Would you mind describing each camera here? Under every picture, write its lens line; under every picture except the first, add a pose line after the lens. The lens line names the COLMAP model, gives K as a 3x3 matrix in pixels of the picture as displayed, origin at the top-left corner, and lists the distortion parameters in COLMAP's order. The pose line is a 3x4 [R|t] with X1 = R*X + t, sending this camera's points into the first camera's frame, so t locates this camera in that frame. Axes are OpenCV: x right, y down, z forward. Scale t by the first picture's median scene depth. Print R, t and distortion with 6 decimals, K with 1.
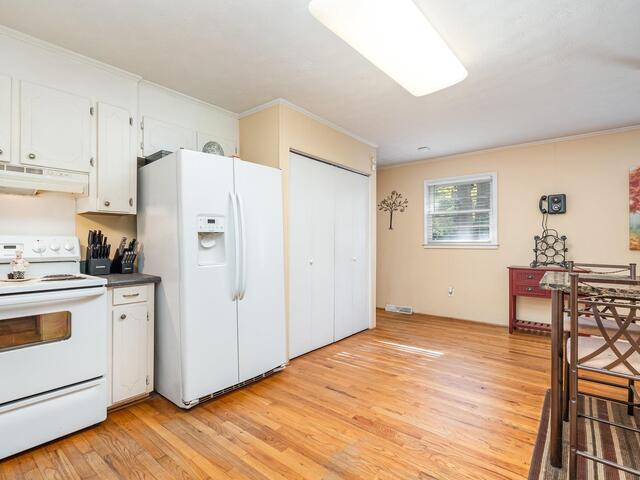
lens RADIAL K [[319.4, 0, 320.0], [0, 319.4, 240.0], [0, 0, 1]] dist [-0.001808, -0.000201]
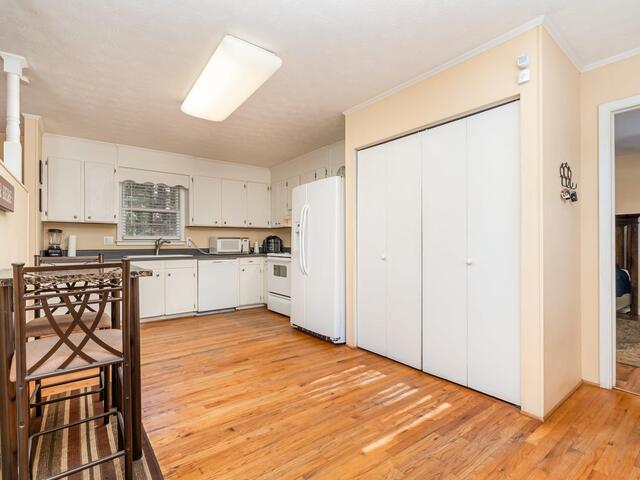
lens RADIAL K [[319.4, 0, 320.0], [0, 319.4, 240.0], [0, 0, 1]] dist [-0.001808, -0.000201]
pose [[-0.231193, -0.008536, -0.972870, 1.244775], [0.009397, 0.999895, -0.011006, 0.038385], [0.972863, -0.011686, -0.231088, 1.444037]]
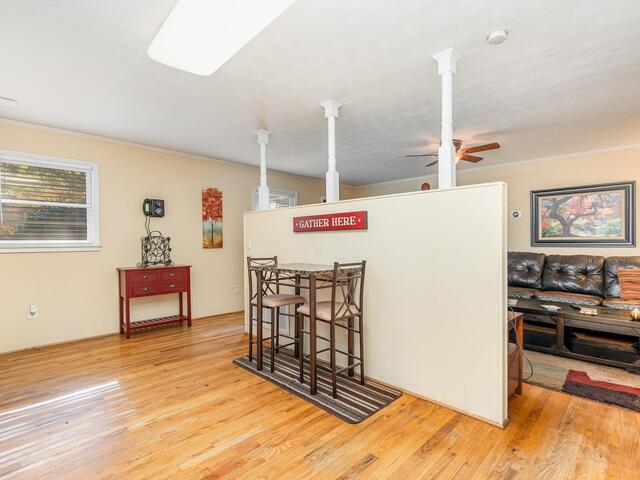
lens RADIAL K [[321.0, 0, 319.9], [0, 321.0, 241.6], [0, 0, 1]] dist [-0.003116, -0.000702]
pose [[0.093054, 0.000048, 0.995661, -0.508392], [-0.004532, 0.999990, 0.000376, -0.000479], [-0.995651, -0.004547, 0.093053, 0.572398]]
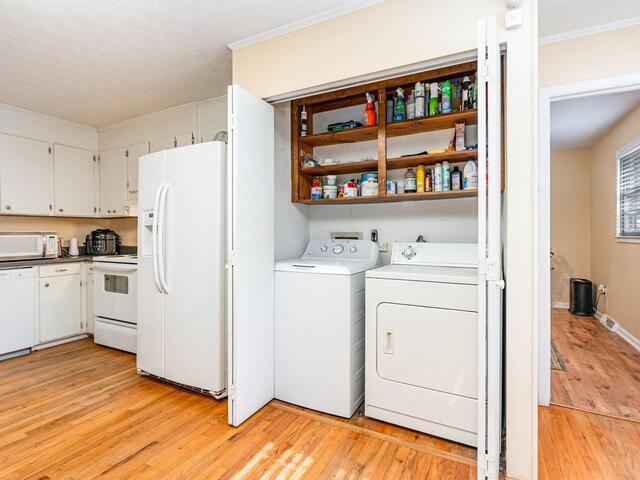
lens RADIAL K [[328.1, 0, 321.1], [0, 328.1, 236.0], [0, 0, 1]] dist [-0.002719, -0.000865]
pose [[0.205328, 0.005923, -0.978675, 0.835420], [0.010564, 0.999910, 0.008268, 0.008299], [0.978636, -0.012036, 0.205247, 1.282111]]
